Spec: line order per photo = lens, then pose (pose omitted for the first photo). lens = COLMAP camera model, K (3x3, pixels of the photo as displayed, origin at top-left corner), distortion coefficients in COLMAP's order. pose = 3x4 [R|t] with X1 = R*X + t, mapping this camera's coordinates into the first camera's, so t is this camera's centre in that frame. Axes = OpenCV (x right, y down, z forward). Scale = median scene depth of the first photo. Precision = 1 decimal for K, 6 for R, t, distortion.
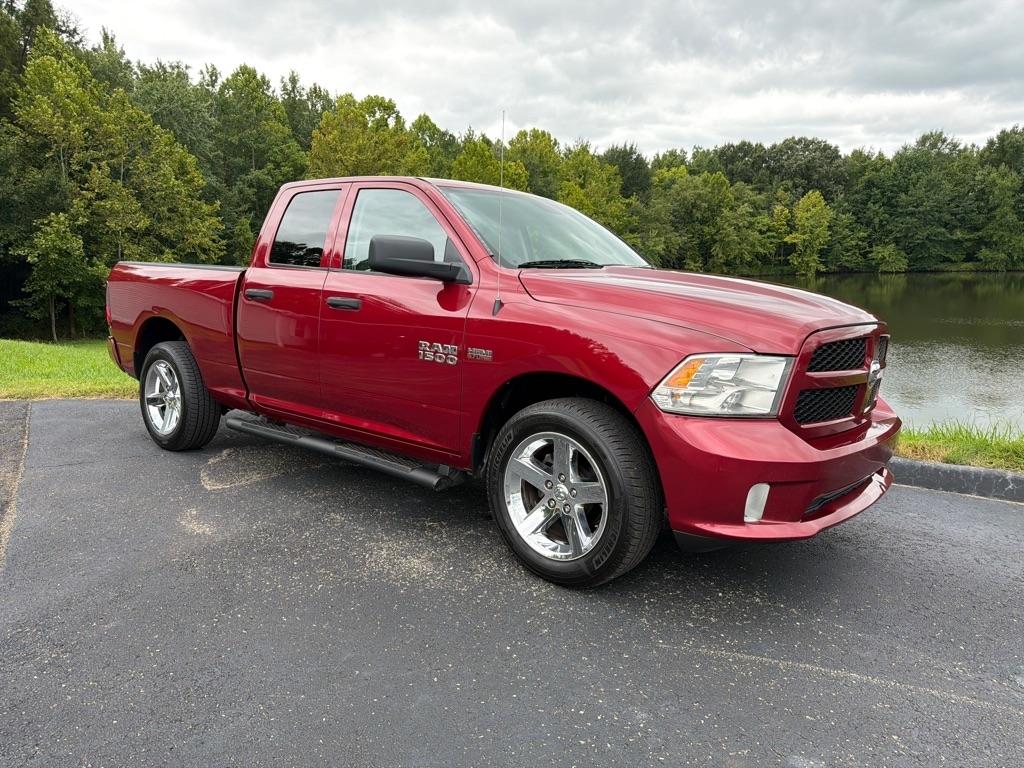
lens RADIAL K [[738.4, 0, 521.3], [0, 738.4, 376.0], [0, 0, 1]] dist [0.056782, -0.064360]
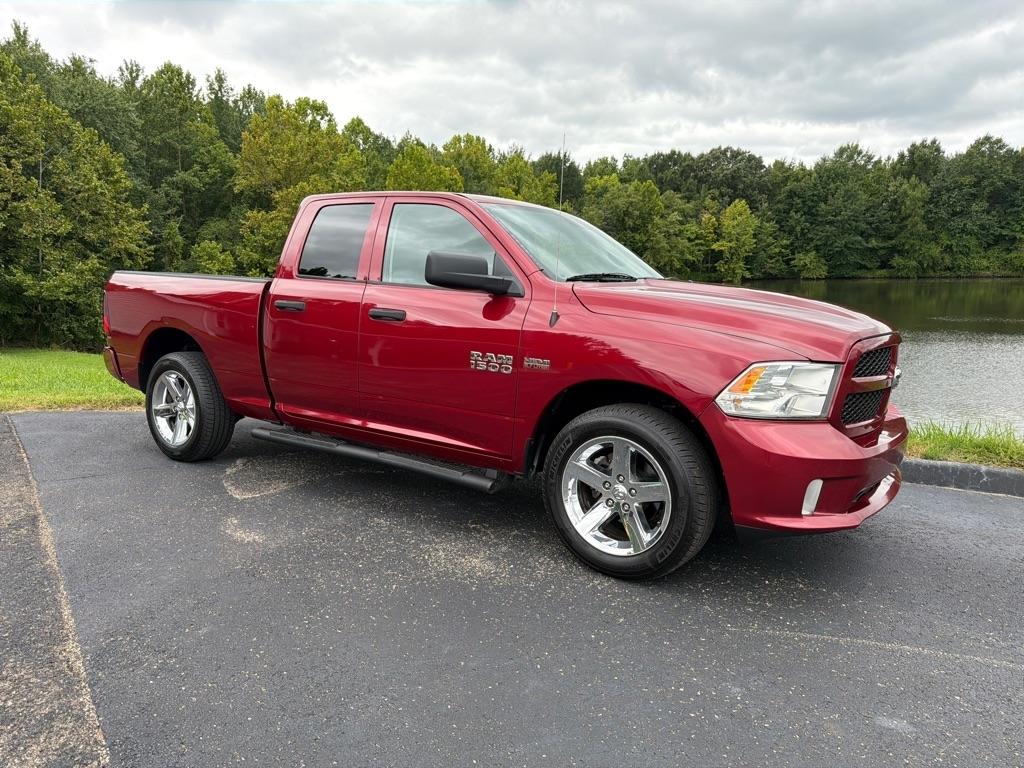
lens RADIAL K [[738.4, 0, 513.8], [0, 738.4, 387.3], [0, 0, 1]] dist [0.056782, -0.064360]
pose [[0.996243, -0.011172, 0.085876, -0.162615], [0.010491, 0.999910, 0.008369, -0.004308], [-0.085961, -0.007437, 0.996271, -0.045486]]
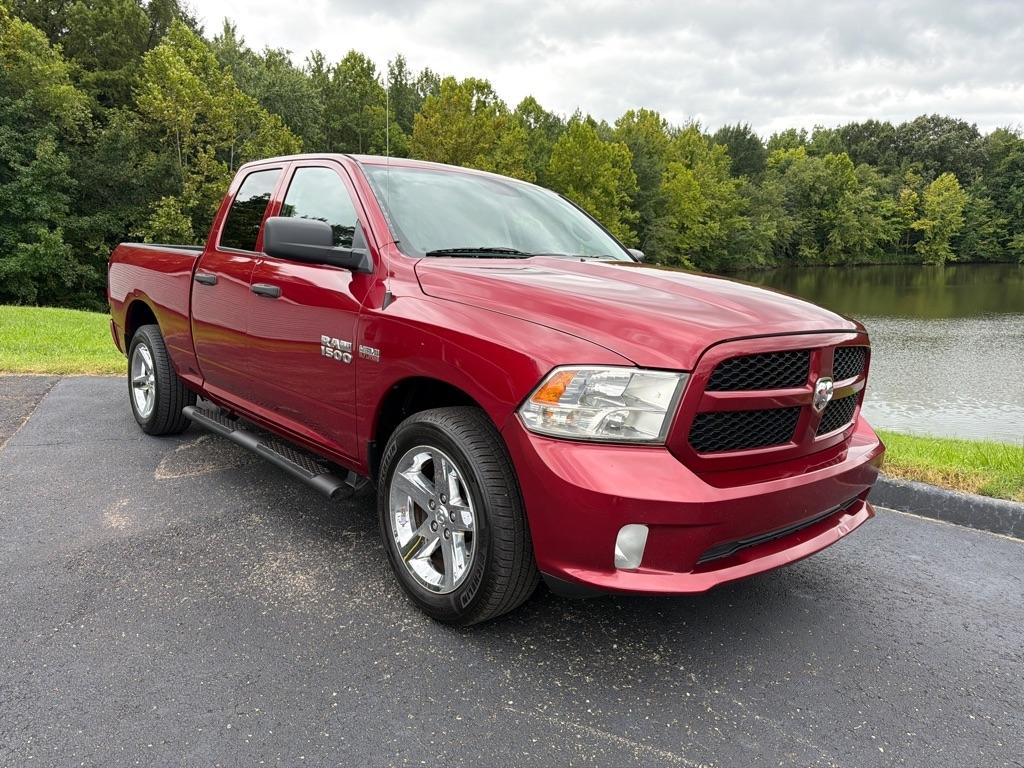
lens RADIAL K [[738.4, 0, 534.2], [0, 738.4, 369.9], [0, 0, 1]] dist [0.056782, -0.064360]
pose [[0.989856, 0.036195, -0.137388, 0.238808], [-0.034379, 0.999288, 0.015570, -0.026949], [0.137854, -0.010689, 0.990395, 0.128700]]
